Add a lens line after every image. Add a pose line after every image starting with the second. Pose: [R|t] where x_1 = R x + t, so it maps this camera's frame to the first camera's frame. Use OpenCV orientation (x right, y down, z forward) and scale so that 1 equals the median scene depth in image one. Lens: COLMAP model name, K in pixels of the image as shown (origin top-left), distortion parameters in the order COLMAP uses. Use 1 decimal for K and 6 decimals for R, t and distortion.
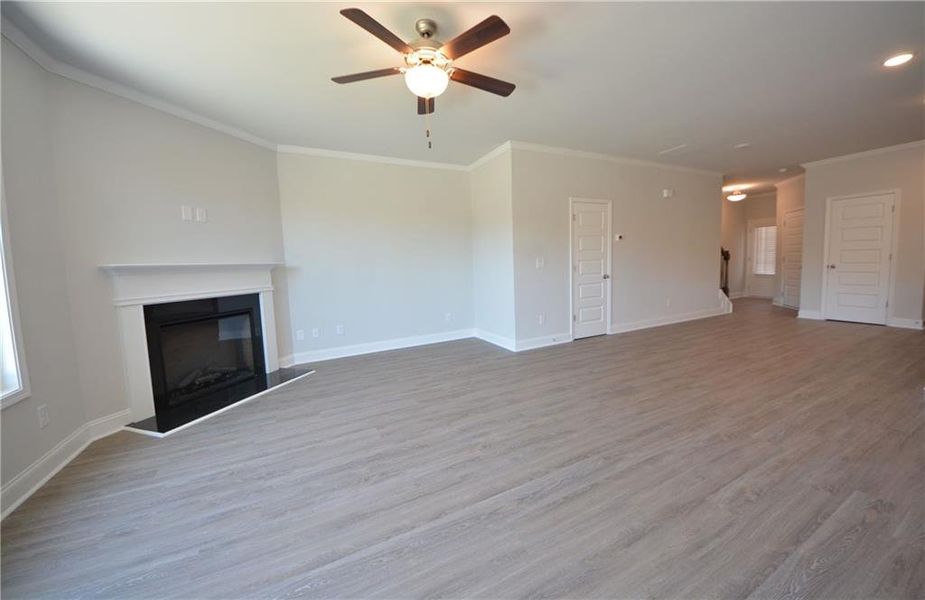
lens RADIAL K [[327.1, 0, 492.8], [0, 327.1, 291.4], [0, 0, 1]] dist [0.000981, -0.000120]
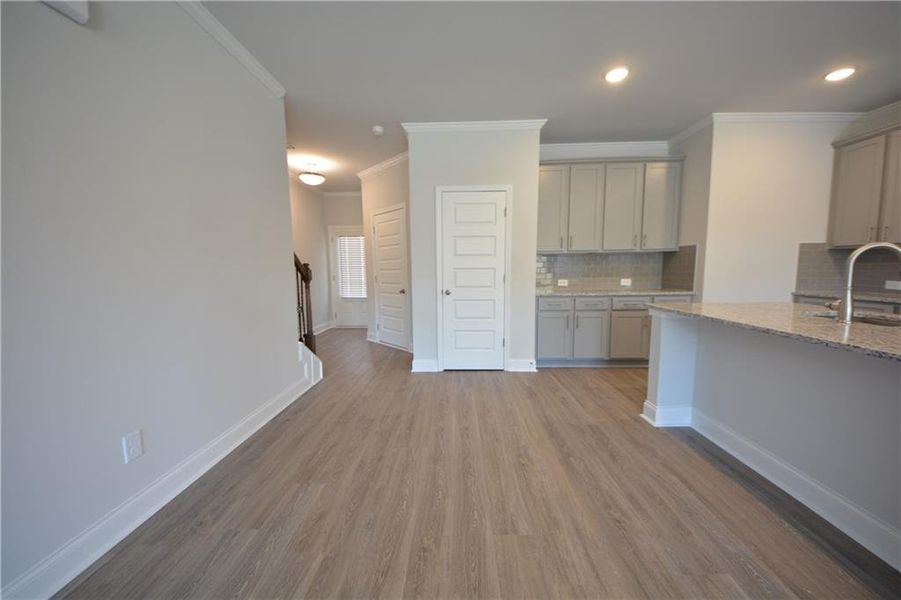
lens RADIAL K [[350.4, 0, 464.0], [0, 350.4, 303.9], [0, 0, 1]] dist [0.000908, 0.000006]
pose [[0.508584, -0.055342, 0.859232, 0.837969], [0.070394, 0.997264, 0.022565, -0.126373], [-0.858130, 0.049008, 0.511088, 1.165589]]
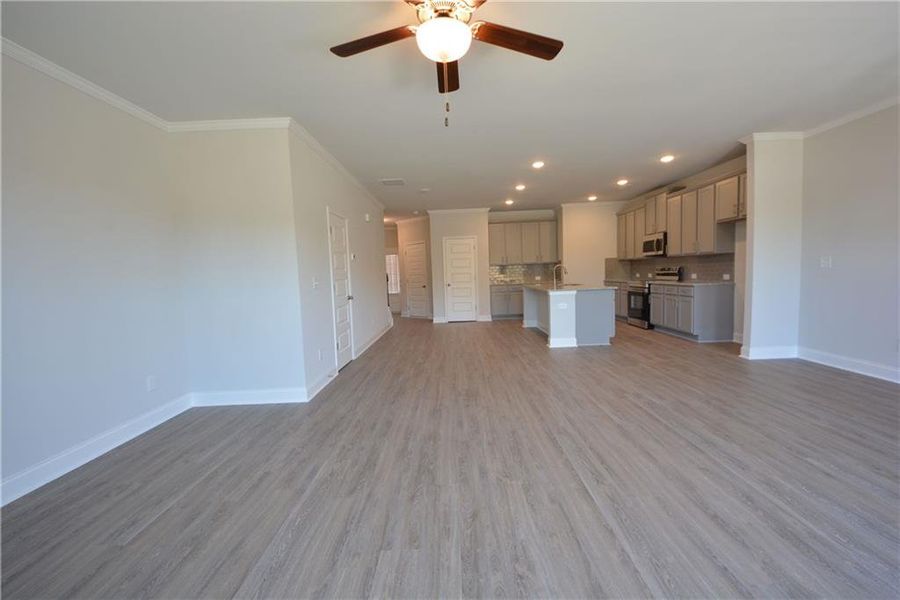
lens RADIAL K [[350.0, 0, 463.4], [0, 350.0, 303.9], [0, 0, 1]] dist [0.000908, 0.000006]
pose [[0.505097, -0.061816, 0.860846, -0.506378], [0.097500, 0.995134, 0.014251, -0.016461], [-0.857537, 0.076734, 0.508666, 0.322604]]
